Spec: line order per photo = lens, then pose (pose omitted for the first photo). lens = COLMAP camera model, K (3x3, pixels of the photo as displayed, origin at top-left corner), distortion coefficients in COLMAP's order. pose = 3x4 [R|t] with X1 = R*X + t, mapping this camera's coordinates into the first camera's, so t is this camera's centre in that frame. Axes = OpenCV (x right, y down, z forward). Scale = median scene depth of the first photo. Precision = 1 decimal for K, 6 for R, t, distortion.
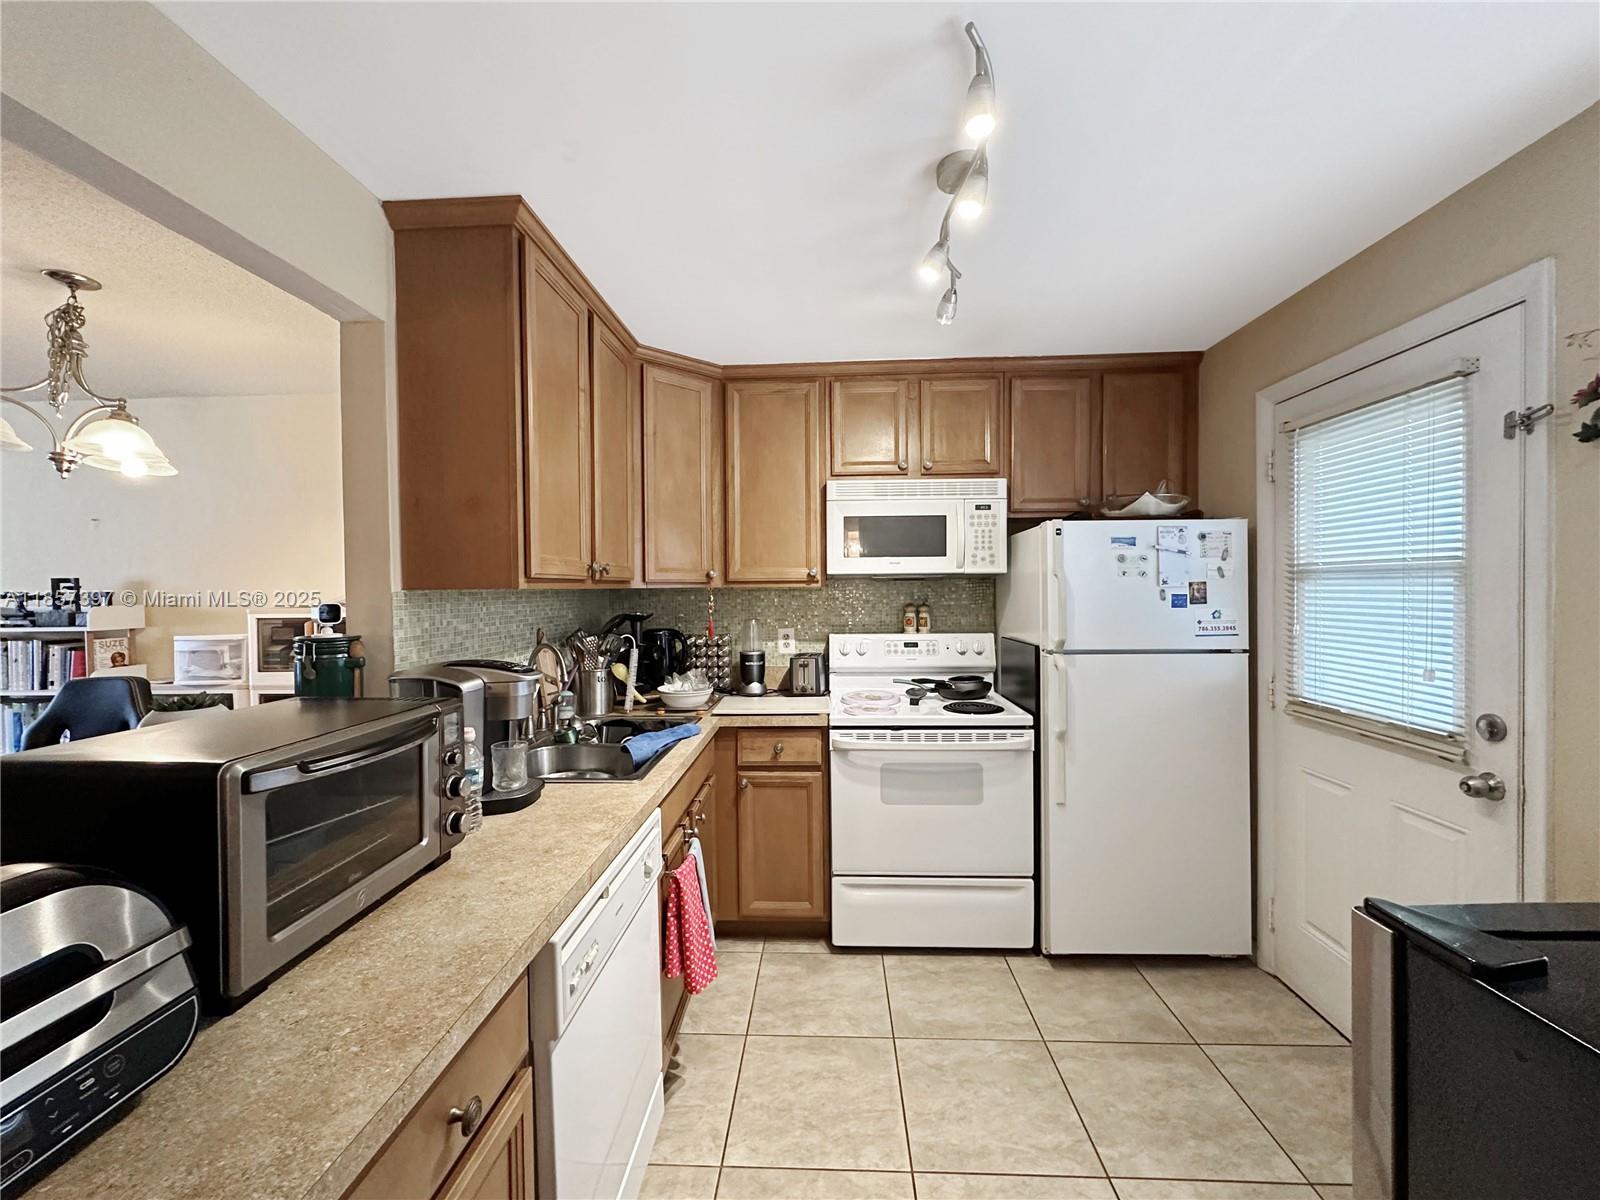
lens RADIAL K [[639.9, 0, 799.6], [0, 639.9, 599.9], [0, 0, 1]] dist [-0.004969, 0.001052]
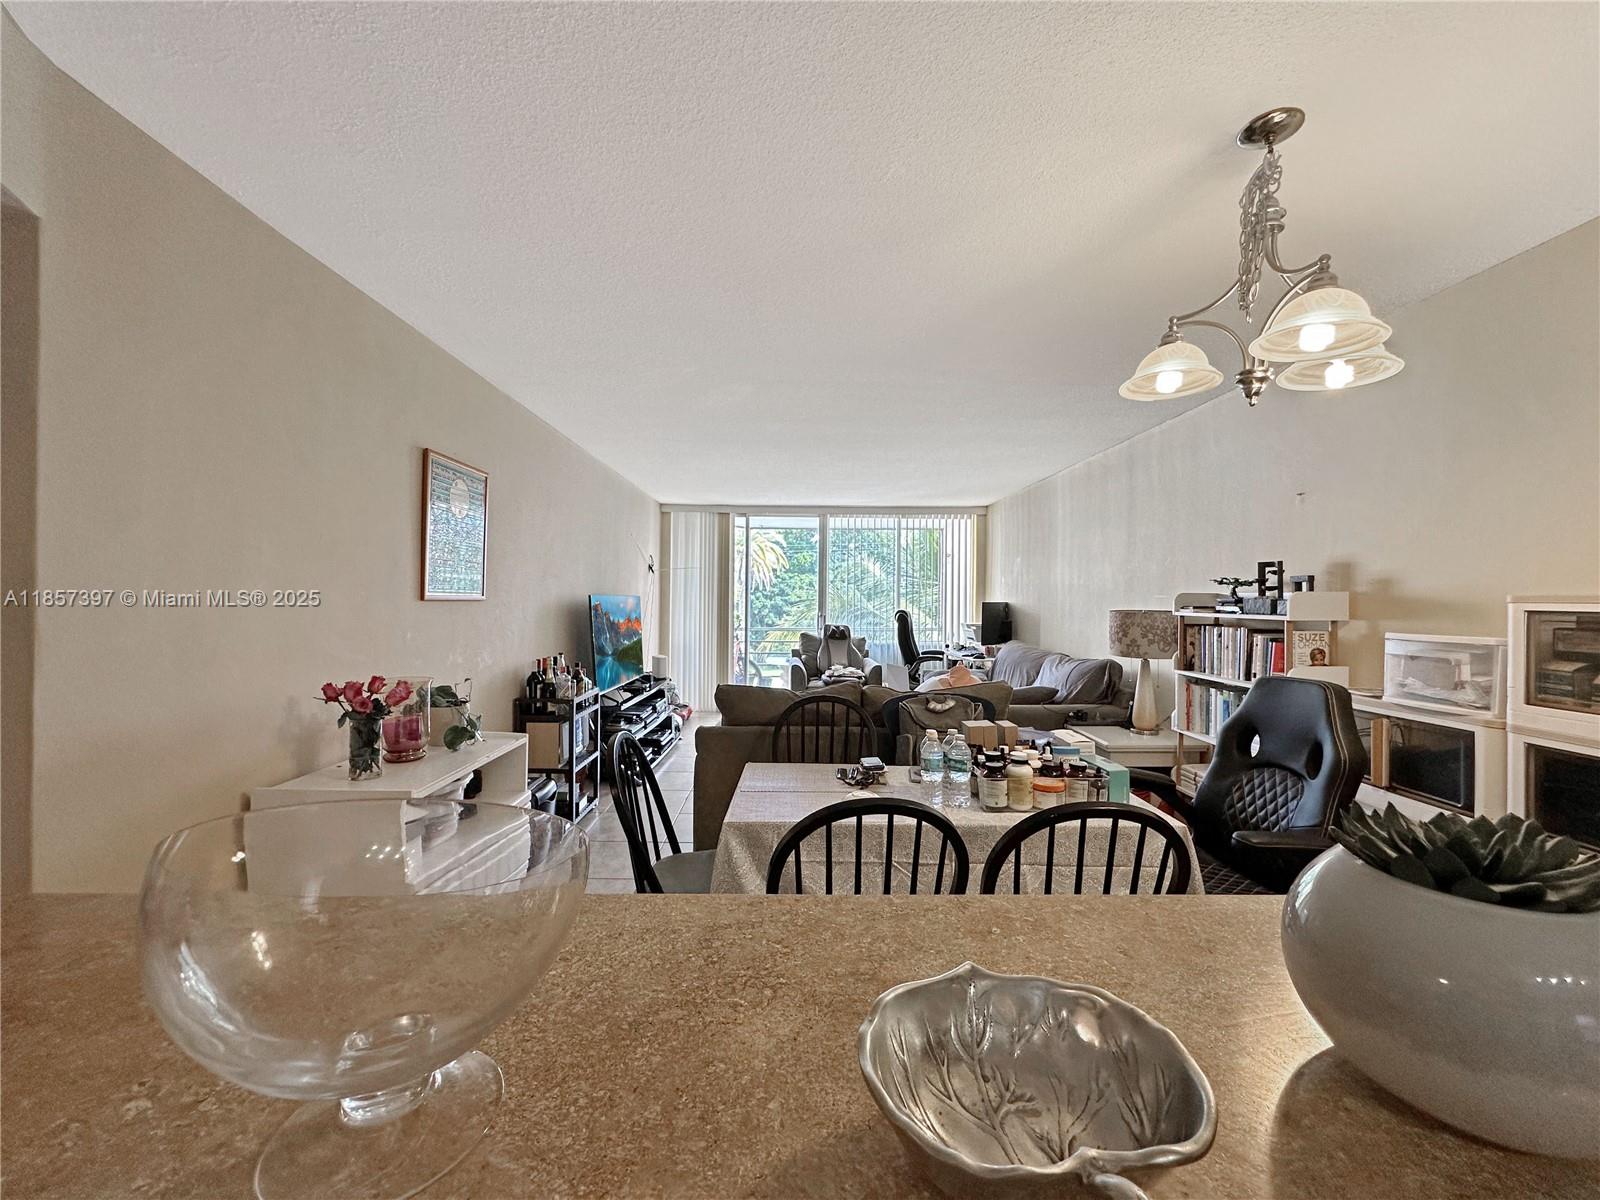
lens RADIAL K [[639.9, 0, 801.1], [0, 639.9, 600.3], [0, 0, 1]] dist [-0.004969, 0.001052]
pose [[0.058899, 0.016168, -0.998133, -0.357133], [-0.023293, 0.999619, 0.014818, 0.029271], [0.997992, 0.022377, 0.059253, 0.352831]]
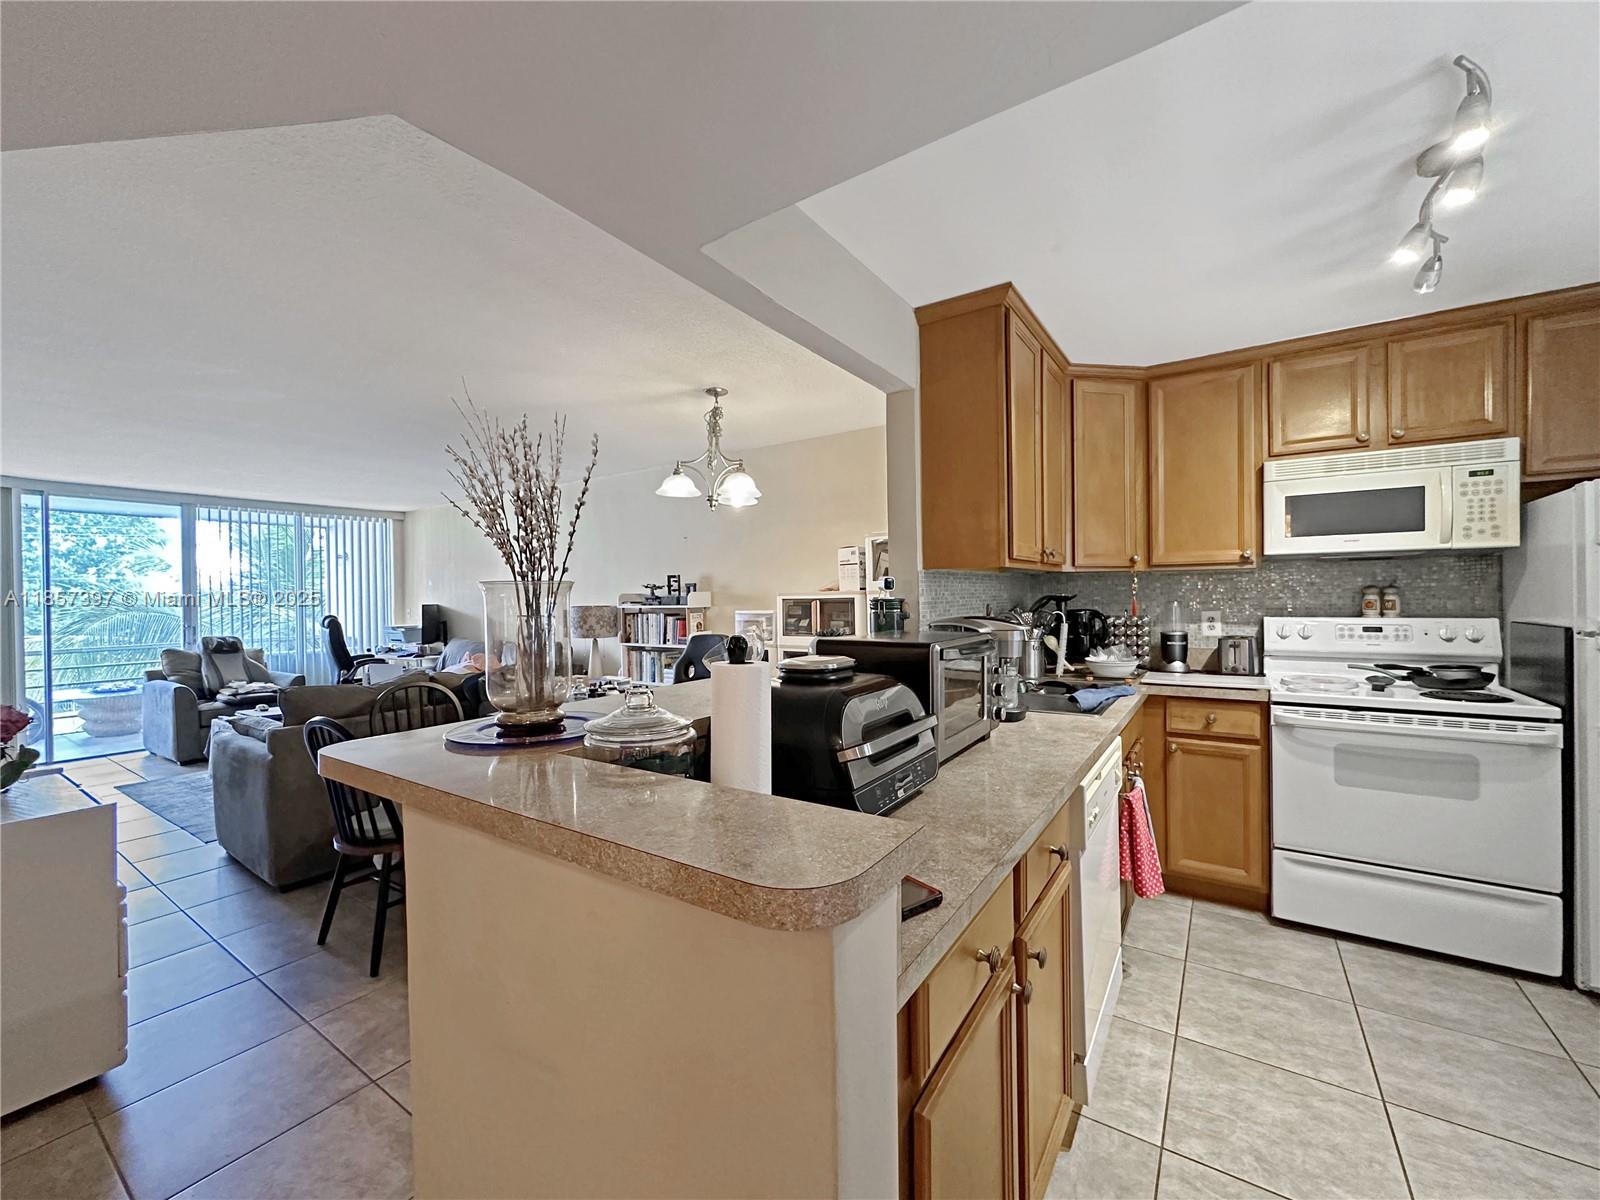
lens RADIAL K [[639.9, 0, 799.6], [0, 639.9, 599.9], [0, 0, 1]] dist [-0.004969, 0.001052]
pose [[0.855161, 0.001907, -0.518358, -0.067110], [-0.002635, 0.999996, -0.000670, 0.036073], [0.518355, 0.001939, 0.855163, -0.259894]]
